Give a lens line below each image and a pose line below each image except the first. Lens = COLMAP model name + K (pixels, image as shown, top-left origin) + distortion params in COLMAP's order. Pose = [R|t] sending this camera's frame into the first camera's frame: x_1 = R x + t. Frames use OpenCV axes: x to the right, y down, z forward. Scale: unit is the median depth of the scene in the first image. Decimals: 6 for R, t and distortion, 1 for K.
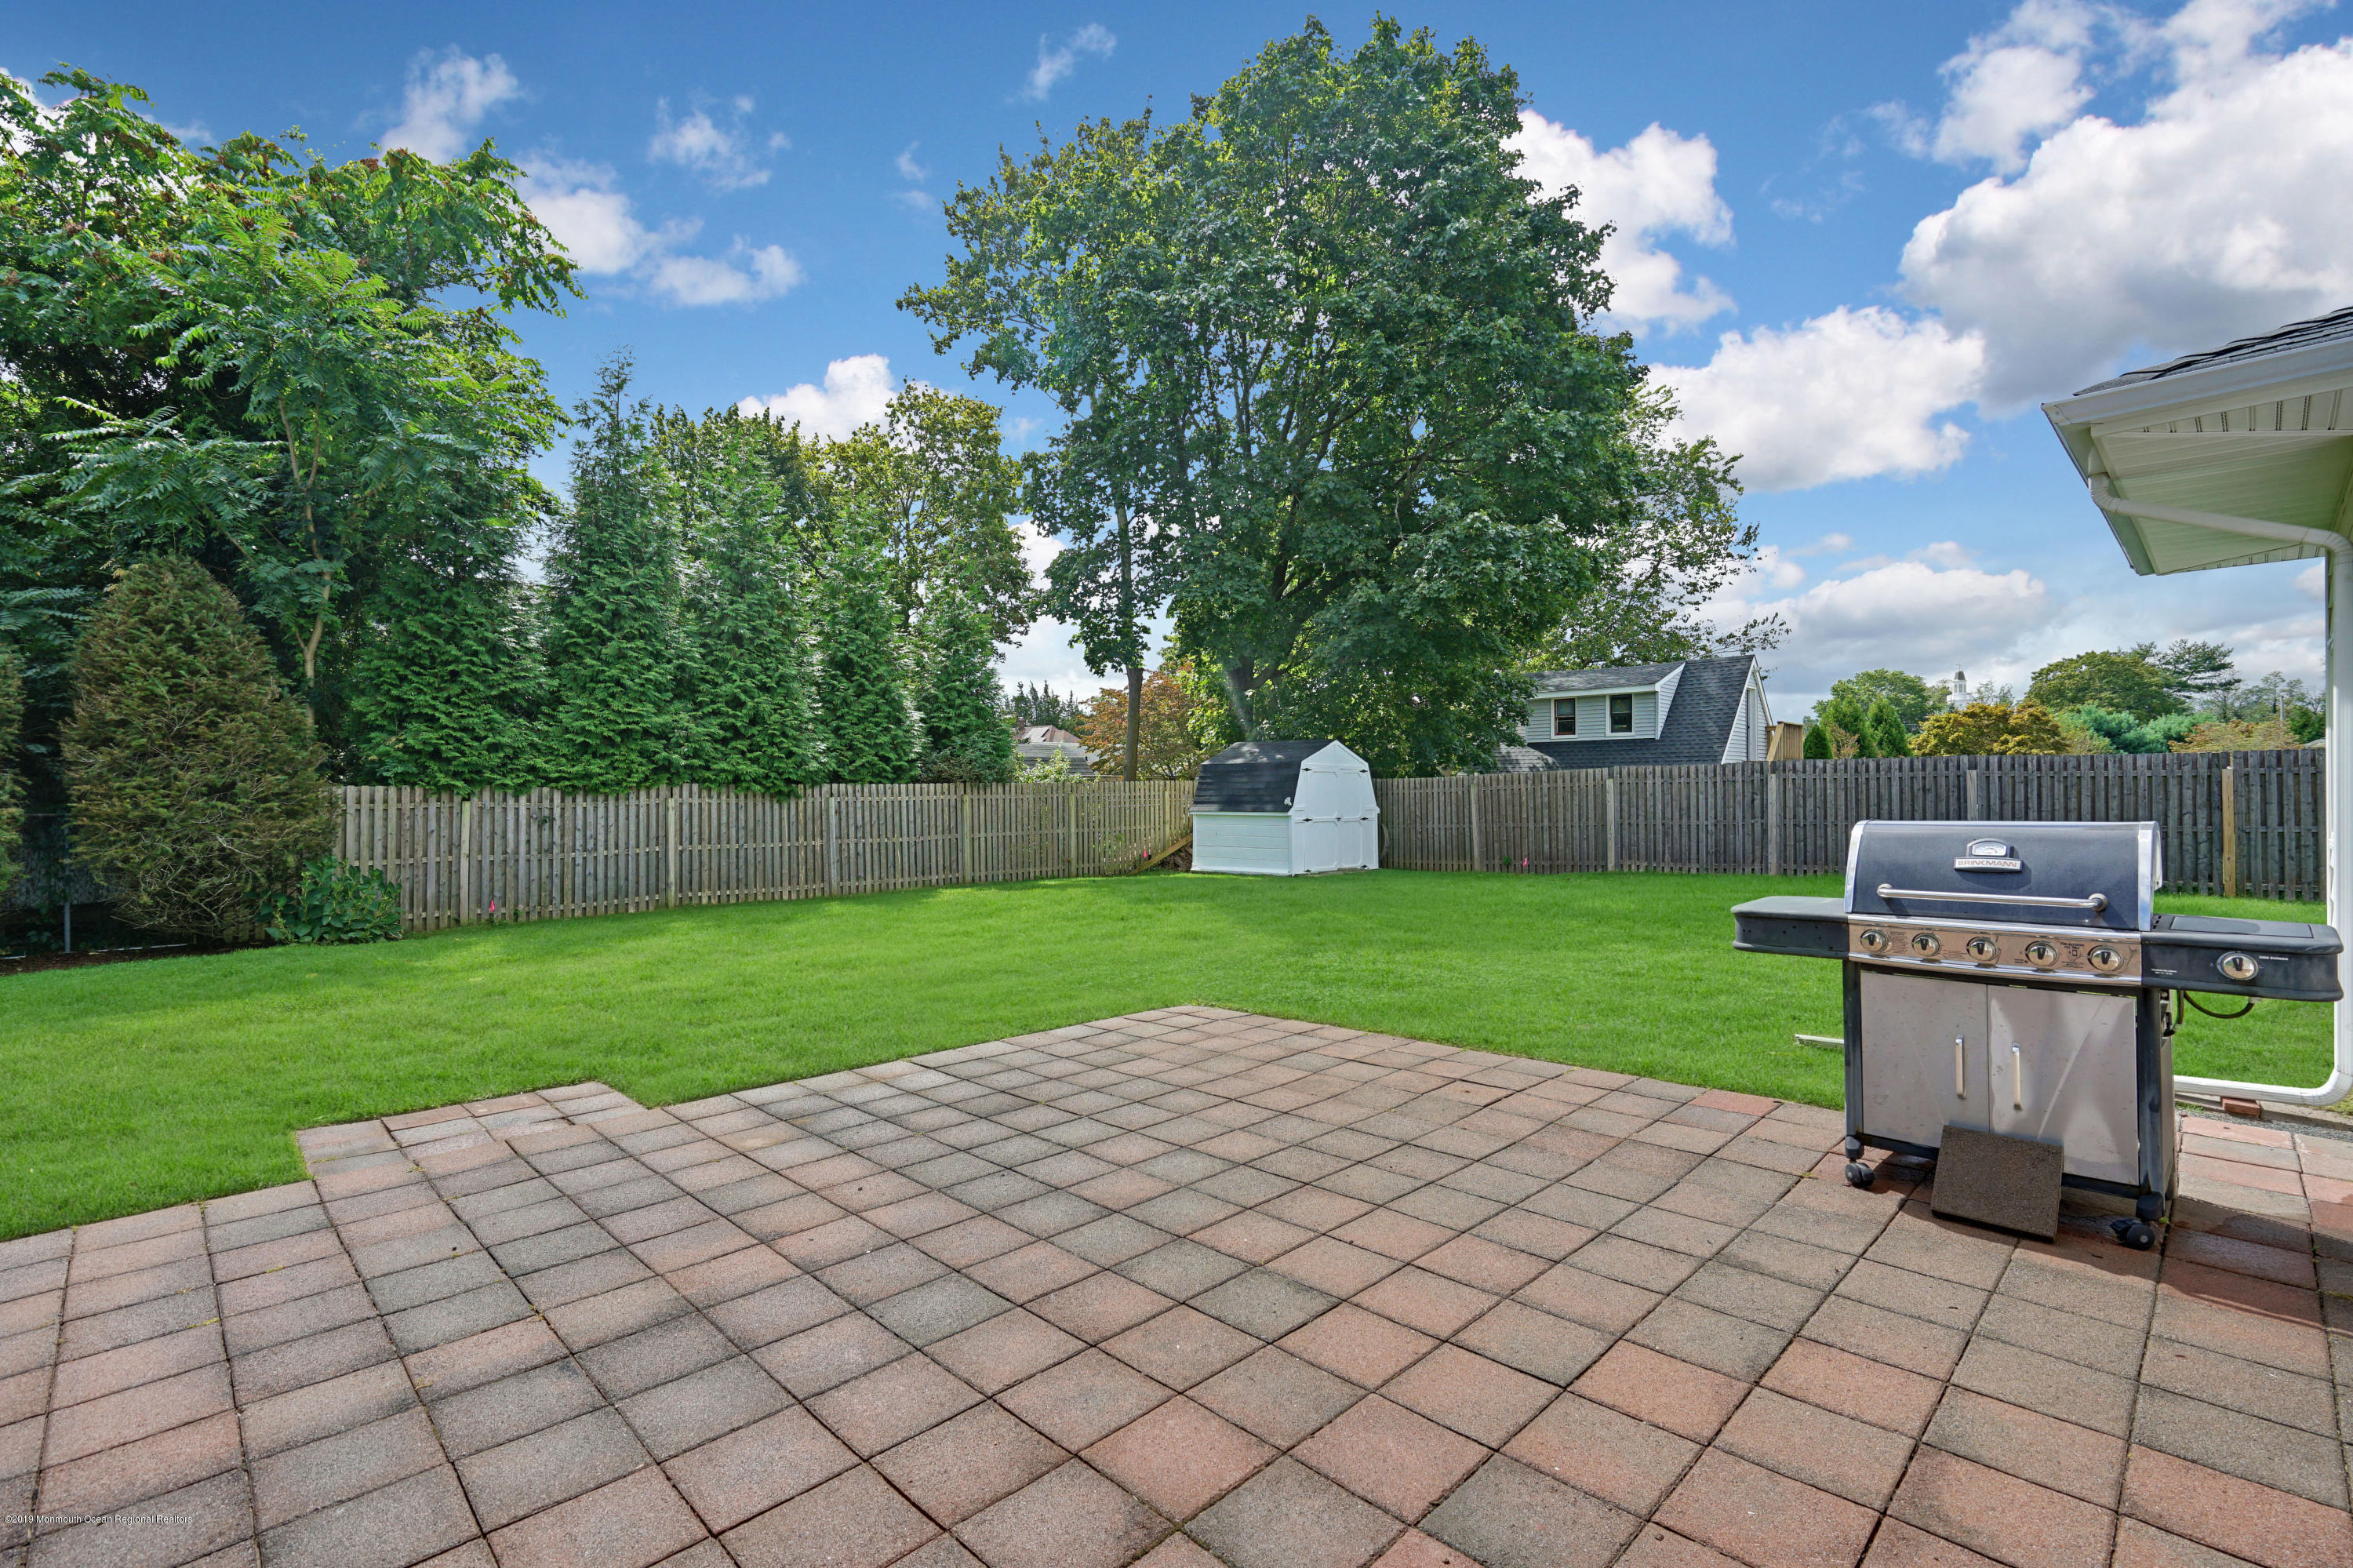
lens RADIAL K [[1057.1, 0, 1182.9], [0, 1057.1, 788.2], [0, 0, 1]] dist [-0.008709, 0.004231]
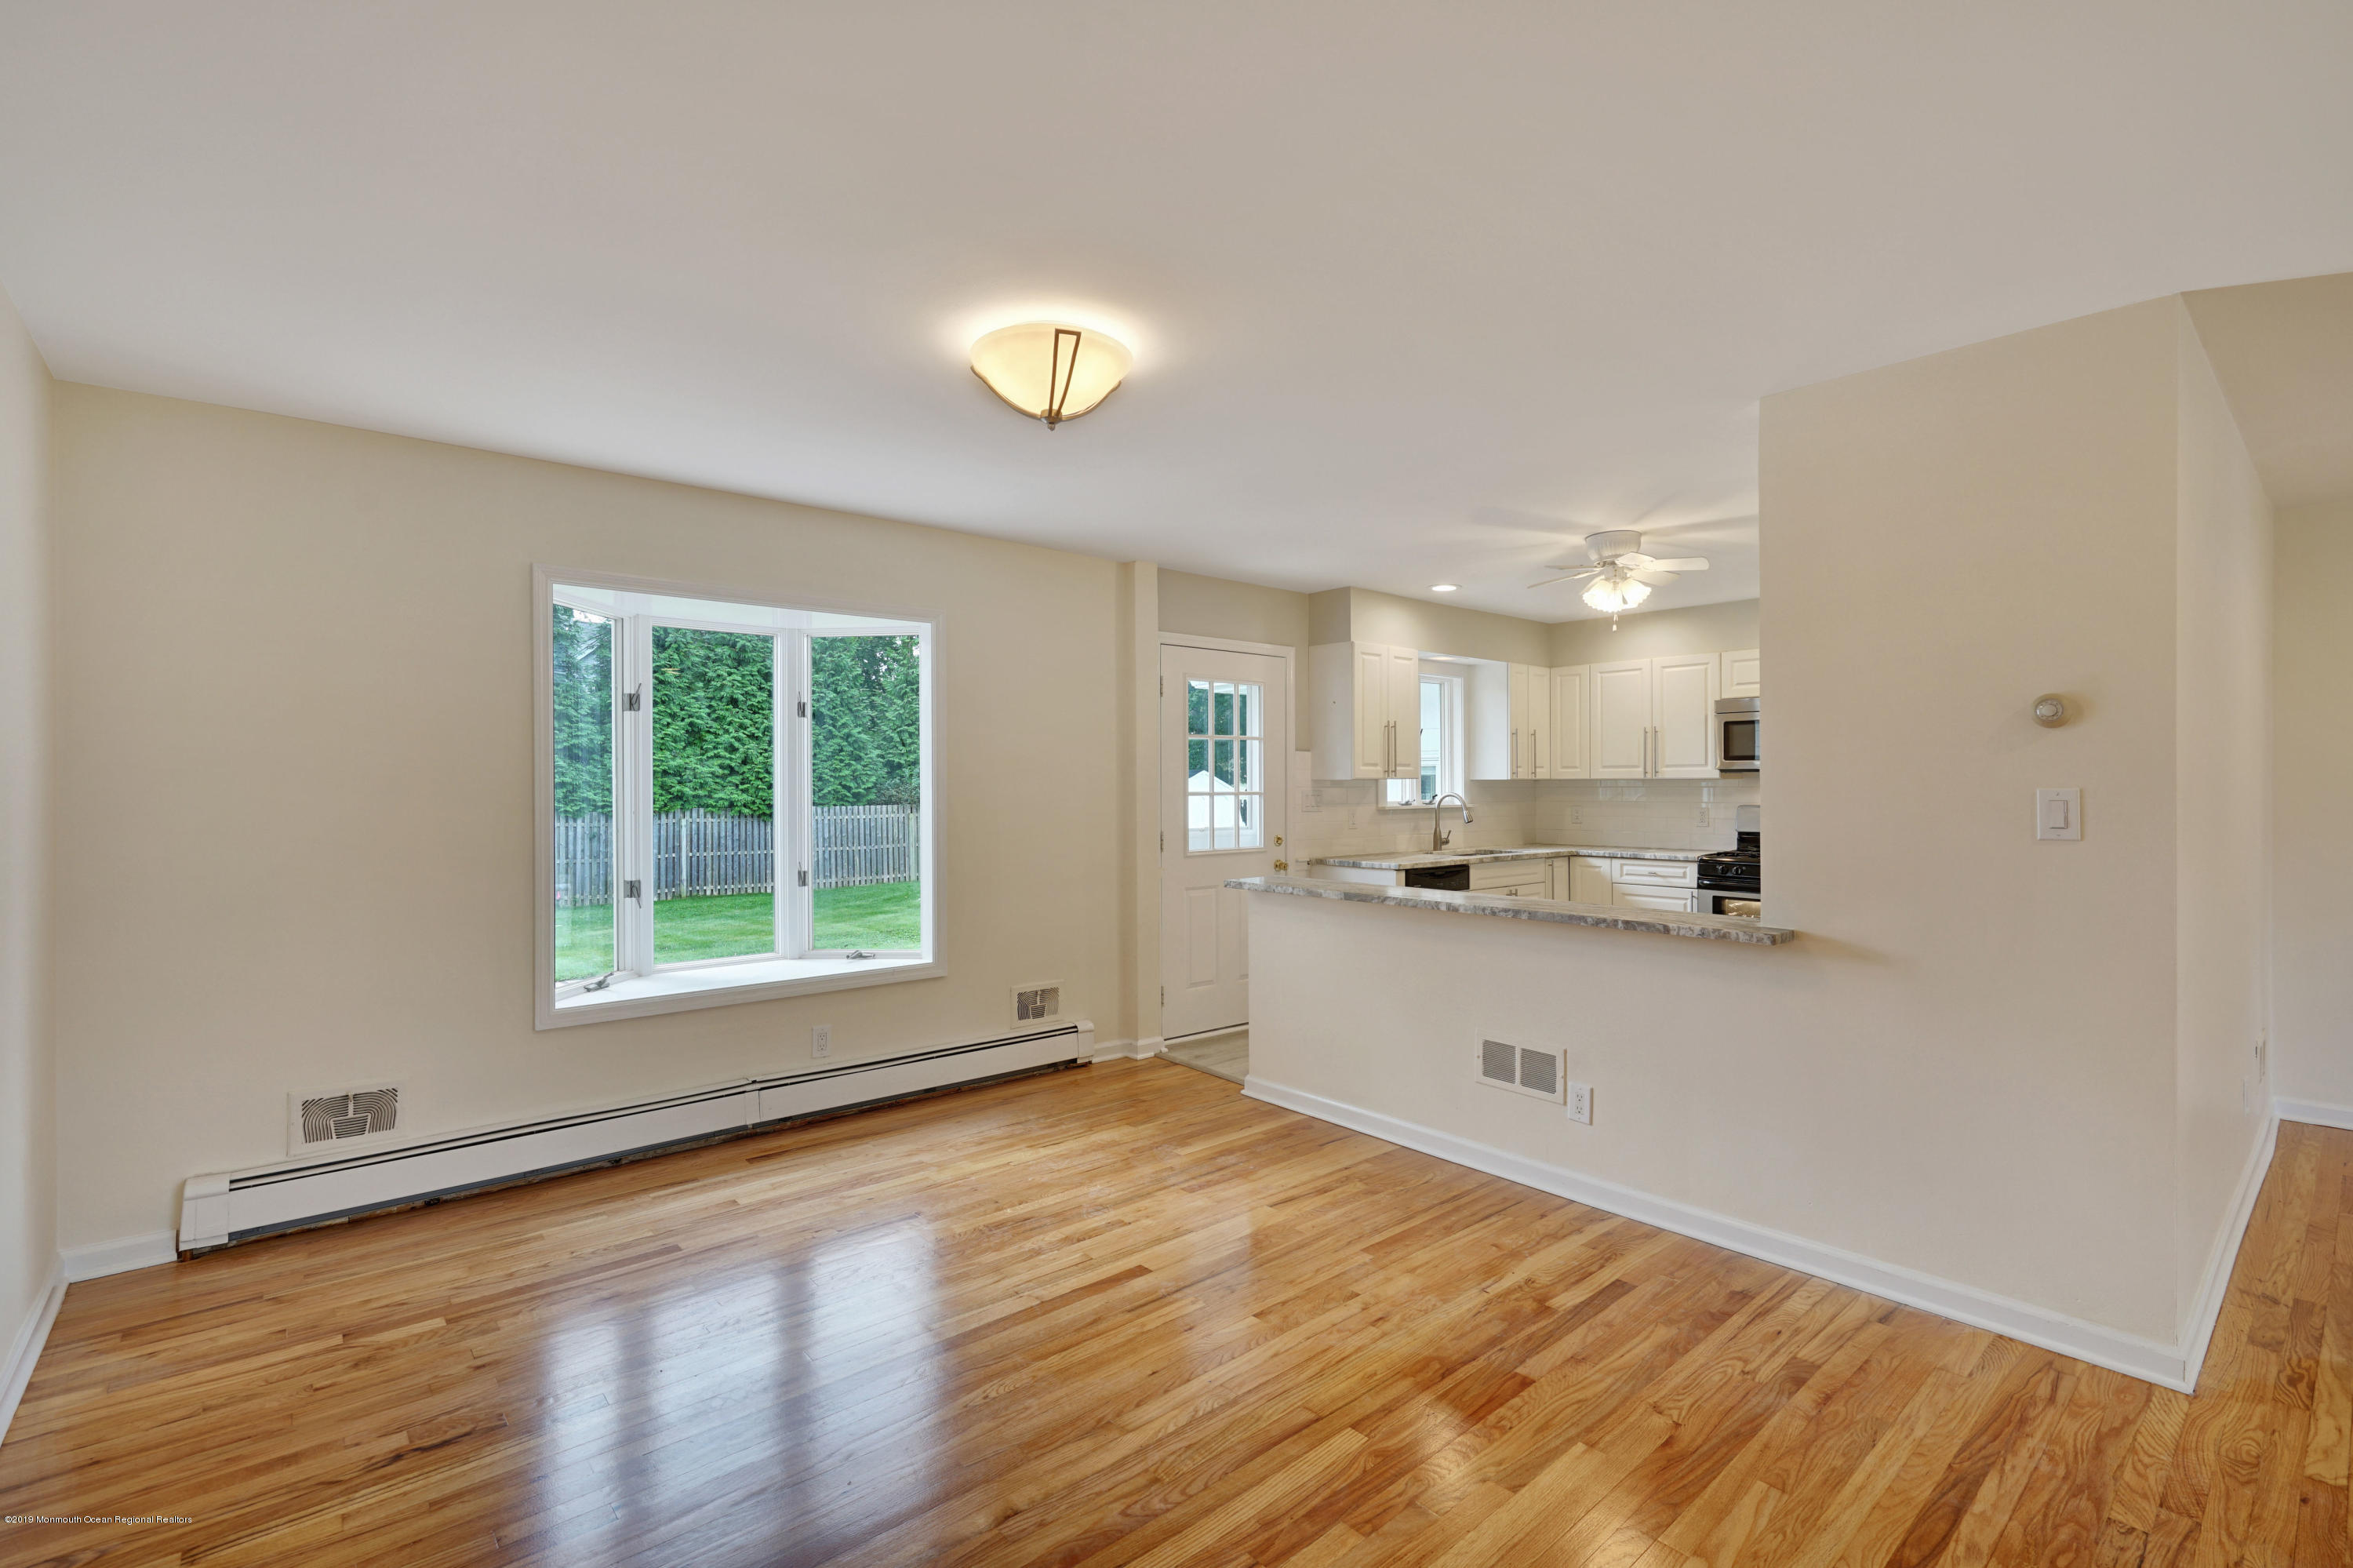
lens RADIAL K [[1057.1, 0, 1181.0], [0, 1057.1, 790.3], [0, 0, 1]] dist [-0.008709, 0.004231]
pose [[0.997759, 0.002175, -0.066869, 0.250274], [-0.001787, 0.999981, 0.005853, -0.035895], [0.066881, -0.005721, 0.997745, -0.328151]]
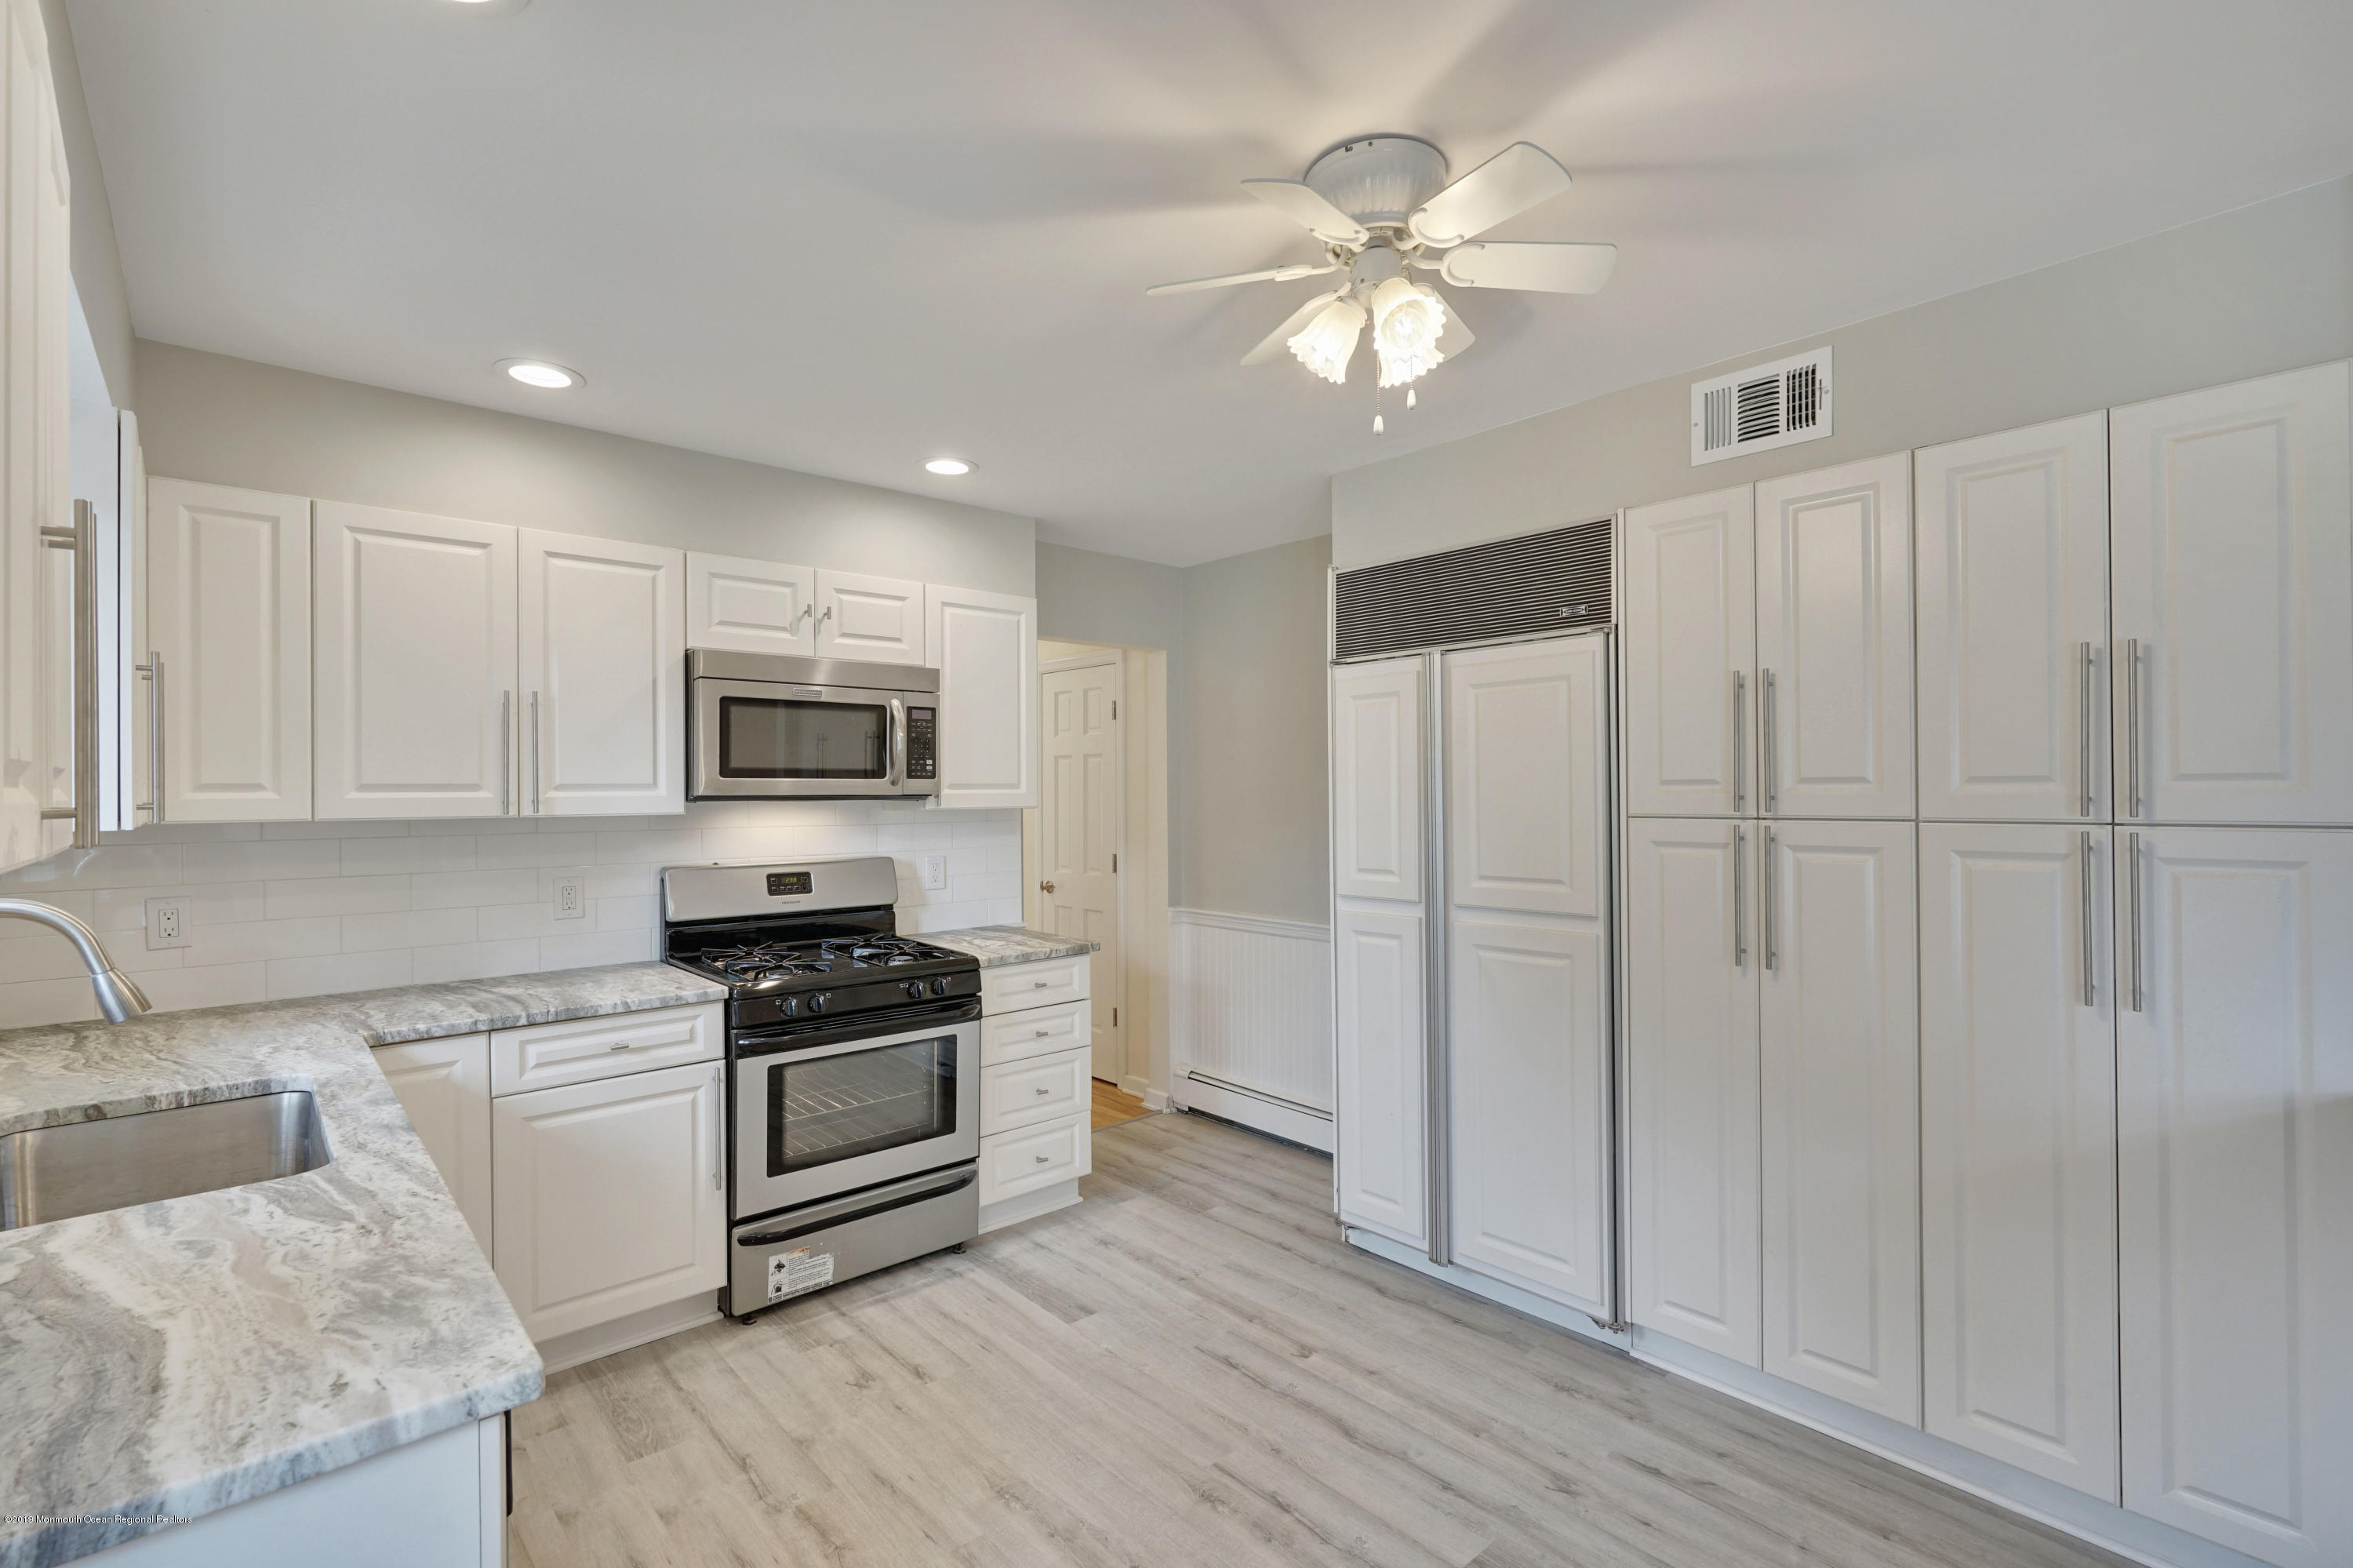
lens RADIAL K [[1057.1, 0, 1181.3], [0, 1057.1, 792.8], [0, 0, 1]] dist [-0.008709, 0.004231]
pose [[0.046814, 0.002696, 0.998900, 0.241066], [0.005789, 0.999979, -0.002970, -0.041322], [-0.998887, 0.005922, 0.046797, -0.006102]]
